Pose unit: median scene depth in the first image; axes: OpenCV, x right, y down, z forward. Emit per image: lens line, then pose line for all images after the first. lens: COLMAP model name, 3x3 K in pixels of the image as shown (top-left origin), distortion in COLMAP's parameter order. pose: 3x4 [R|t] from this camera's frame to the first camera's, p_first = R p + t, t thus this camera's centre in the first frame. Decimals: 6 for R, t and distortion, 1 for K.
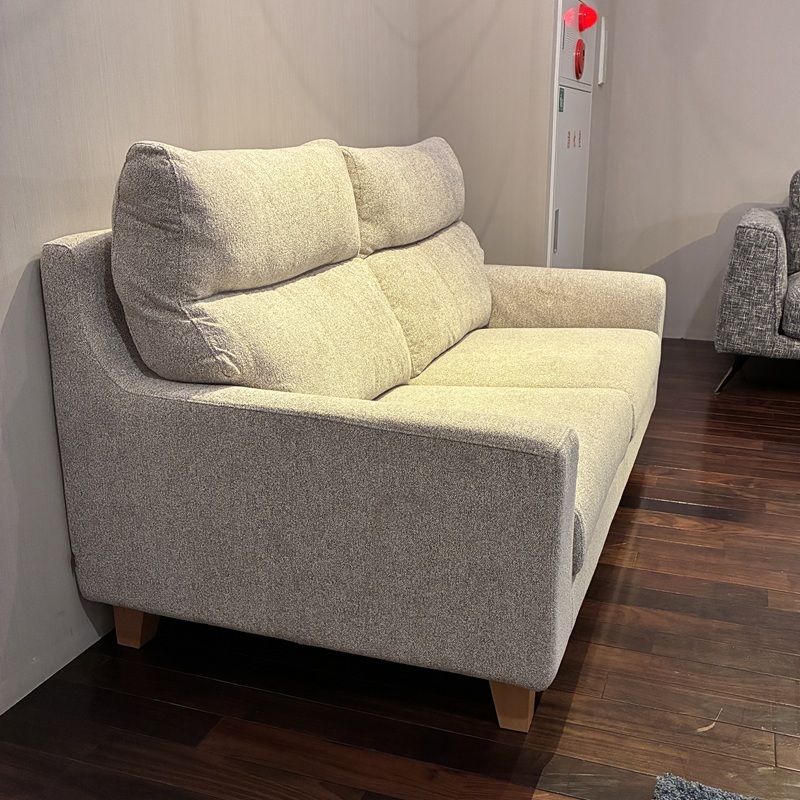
lens RADIAL K [[930.5, 0, 449.8], [0, 930.5, 415.6], [0, 0, 1]] dist [0.117095, -0.343391]
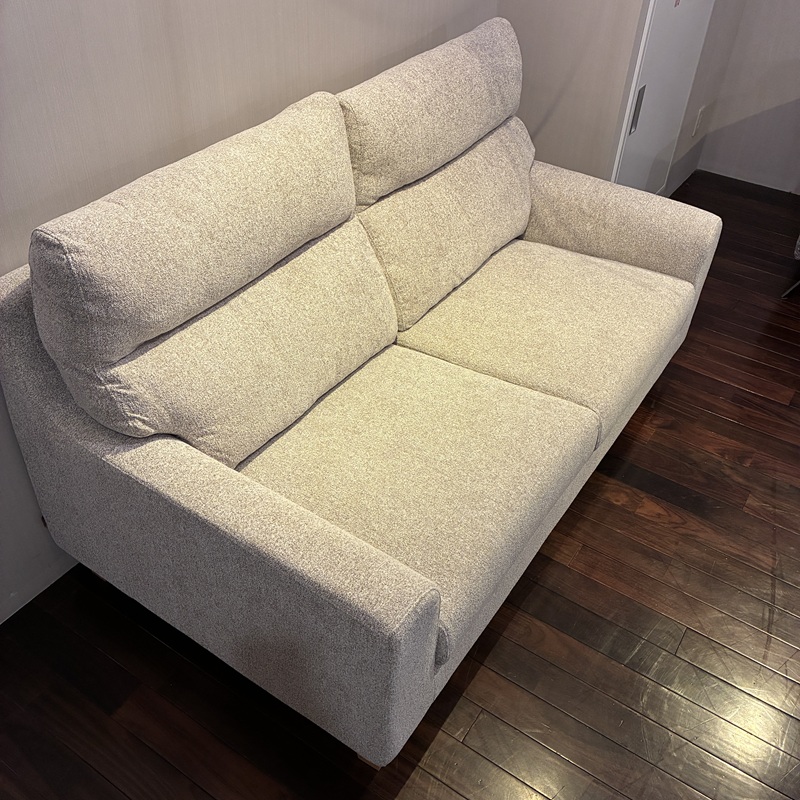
lens RADIAL K [[842.5, 0, 400.0], [0, 842.5, 400.0], [0, 0, 1]] dist [0.028100, 0.001207]
pose [[0.962632, 0.192985, -0.189989, 0.155153], [-0.110085, 0.919829, 0.376559, -0.337442], [0.247427, -0.341573, 0.906701, 0.159708]]
